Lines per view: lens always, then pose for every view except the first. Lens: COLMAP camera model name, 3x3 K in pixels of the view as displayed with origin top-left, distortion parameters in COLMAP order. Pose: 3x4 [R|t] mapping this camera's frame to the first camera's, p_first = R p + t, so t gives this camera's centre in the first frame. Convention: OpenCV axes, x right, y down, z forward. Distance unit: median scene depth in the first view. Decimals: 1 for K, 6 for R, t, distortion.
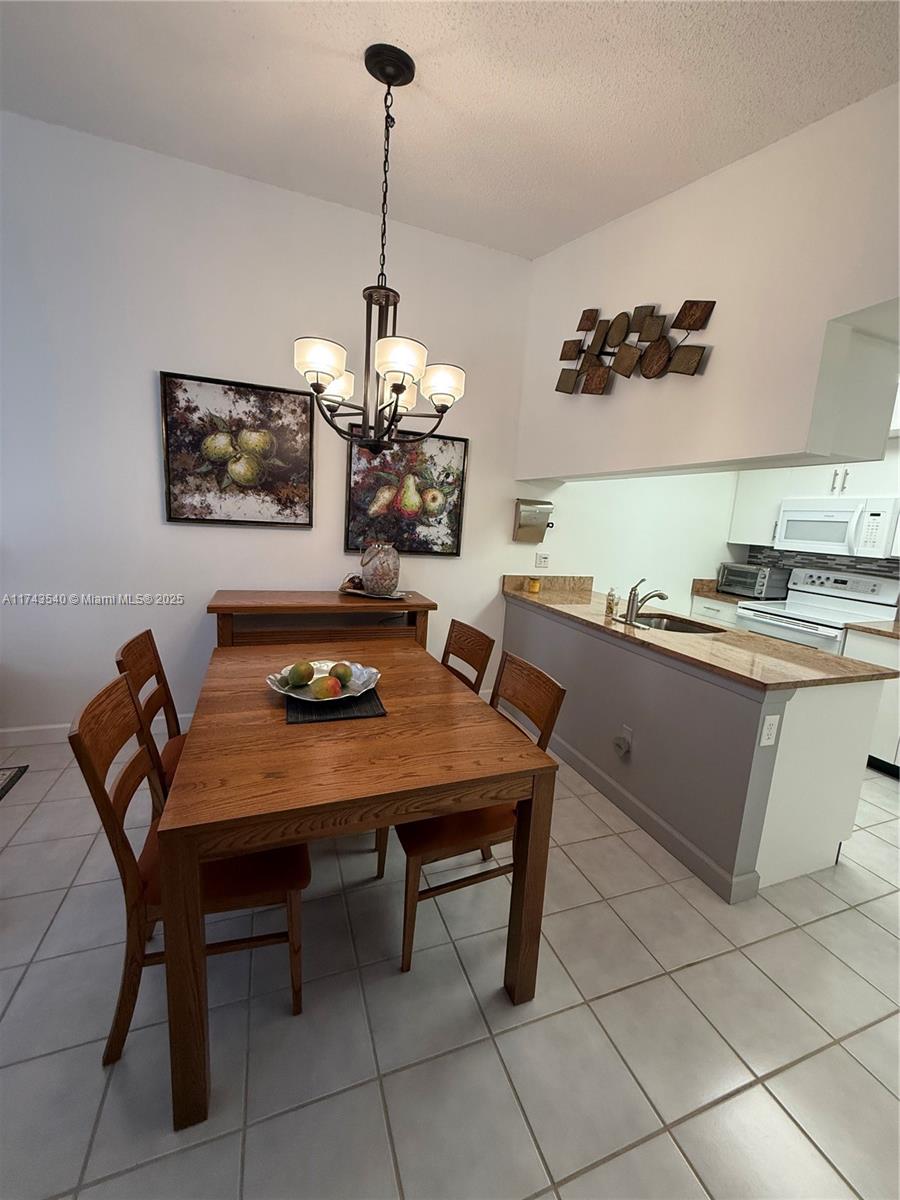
lens RADIAL K [[478.4, 0, 450.1], [0, 478.4, 594.9], [0, 0, 1]] dist [0.000266, -0.000124]
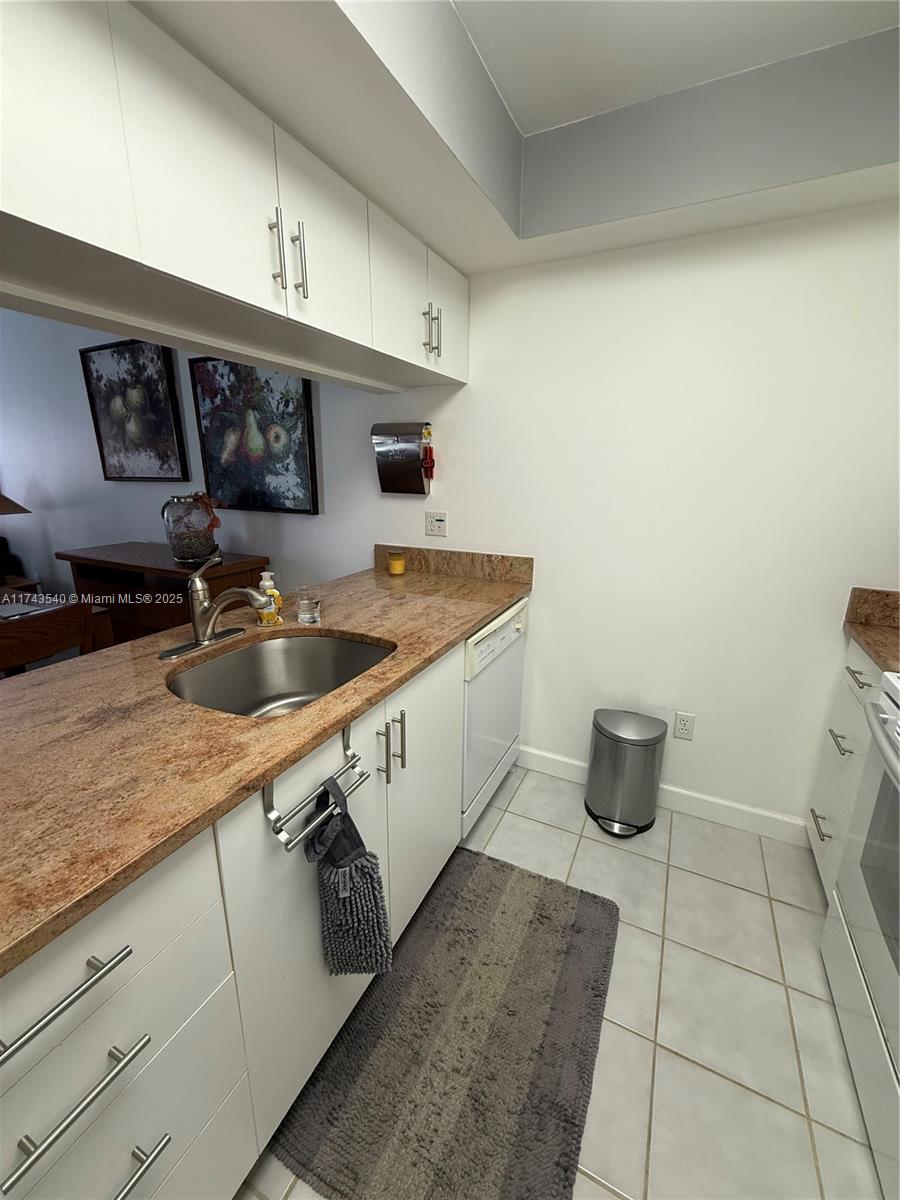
lens RADIAL K [[478.4, 0, 452.3], [0, 478.4, 594.2], [0, 0, 1]] dist [0.000266, -0.000124]
pose [[0.682082, 0.127819, -0.720019, 0.759453], [-0.082662, 0.991772, 0.097755, -0.052762], [0.726589, -0.007159, 0.687035, 0.697439]]
